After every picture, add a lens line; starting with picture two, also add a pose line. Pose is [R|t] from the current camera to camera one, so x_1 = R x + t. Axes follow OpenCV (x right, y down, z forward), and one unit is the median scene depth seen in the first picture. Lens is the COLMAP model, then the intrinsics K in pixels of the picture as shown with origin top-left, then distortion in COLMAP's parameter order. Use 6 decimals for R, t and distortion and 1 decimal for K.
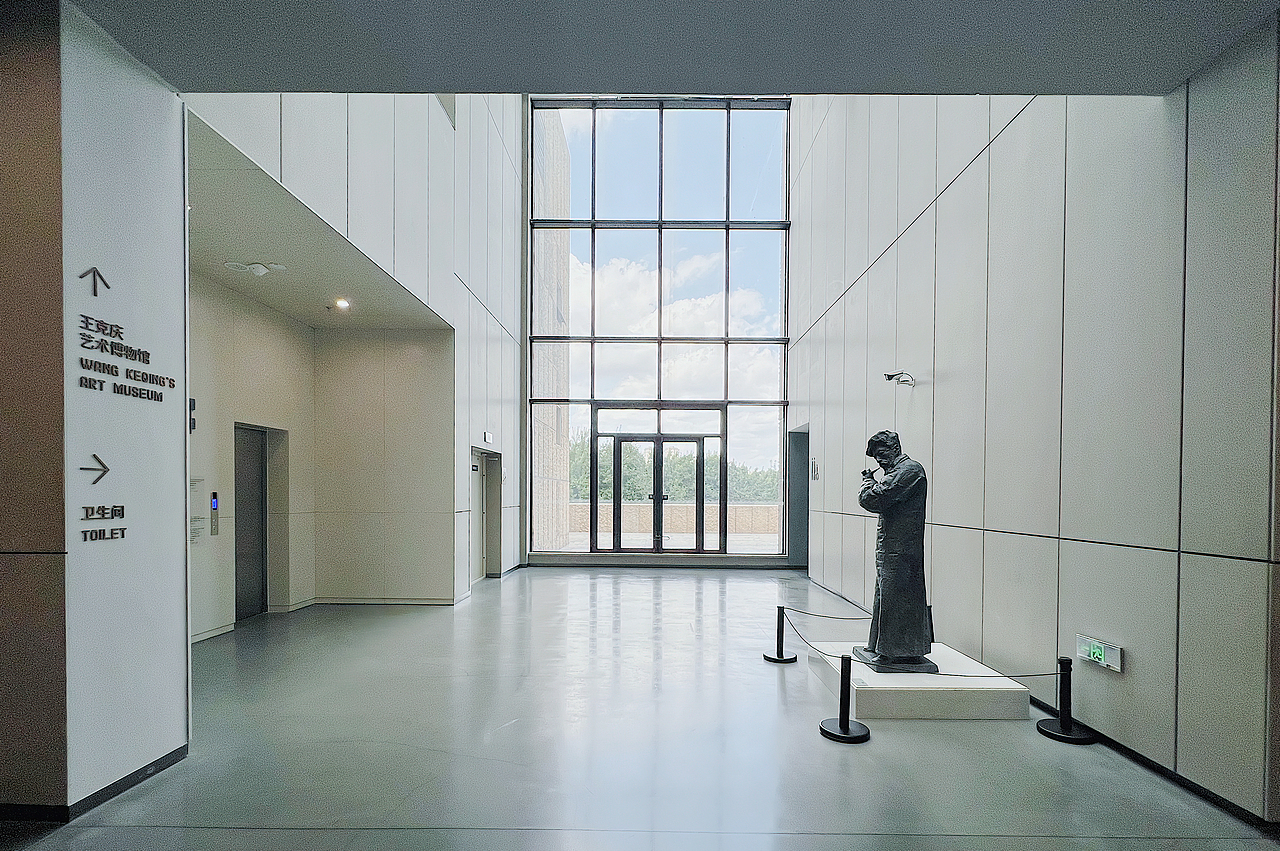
lens RADIAL K [[579.9, 0, 652.8], [0, 579.9, 498.2], [0, 0, 1]] dist [0.000723, 0.000657]
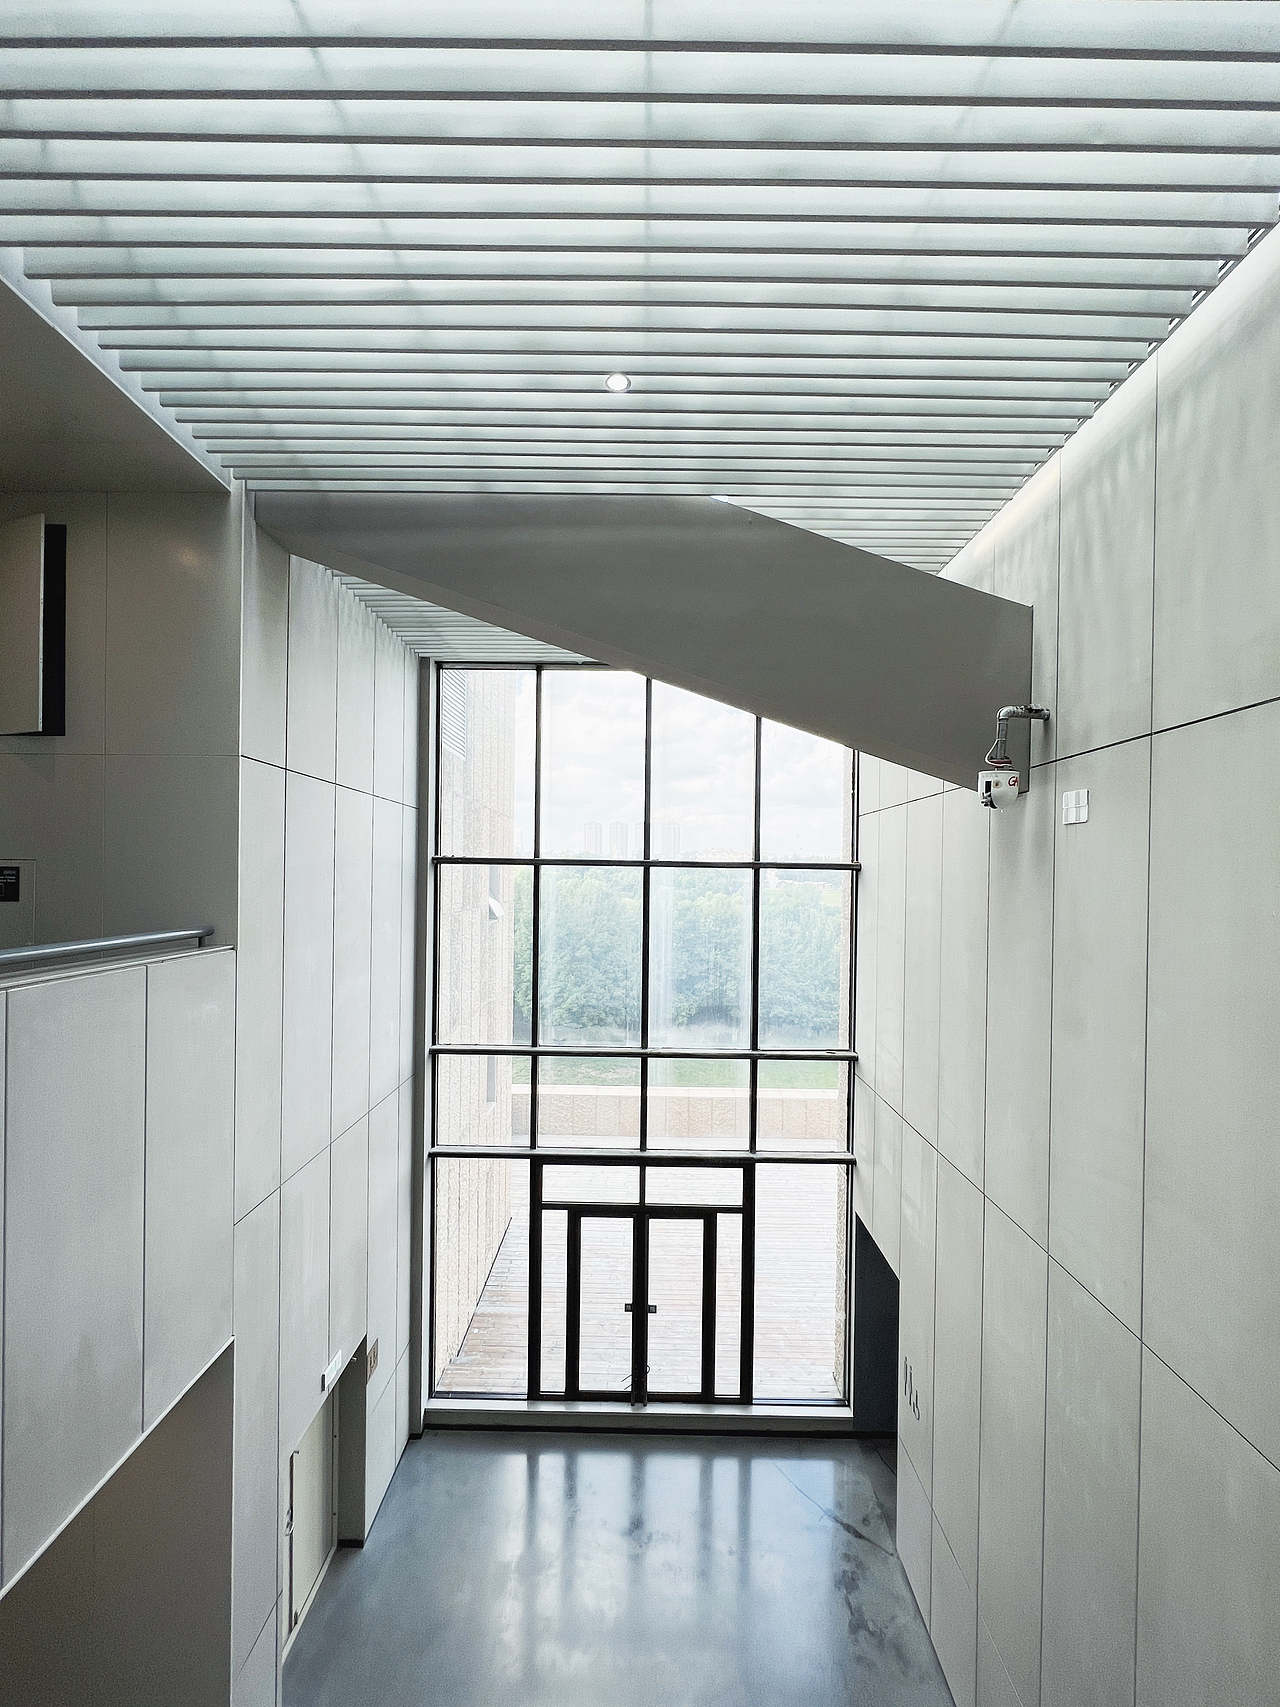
lens RADIAL K [[961.5, 0, 638.6], [0, 961.5, 853.6], [0, 0, 1]] dist [-0.001823, 0.000141]
pose [[0.999980, 0.006256, -0.000066, 0.004733], [-0.006255, 0.999960, 0.006426, -0.488012], [0.000106, -0.006426, 0.999979, -0.010572]]
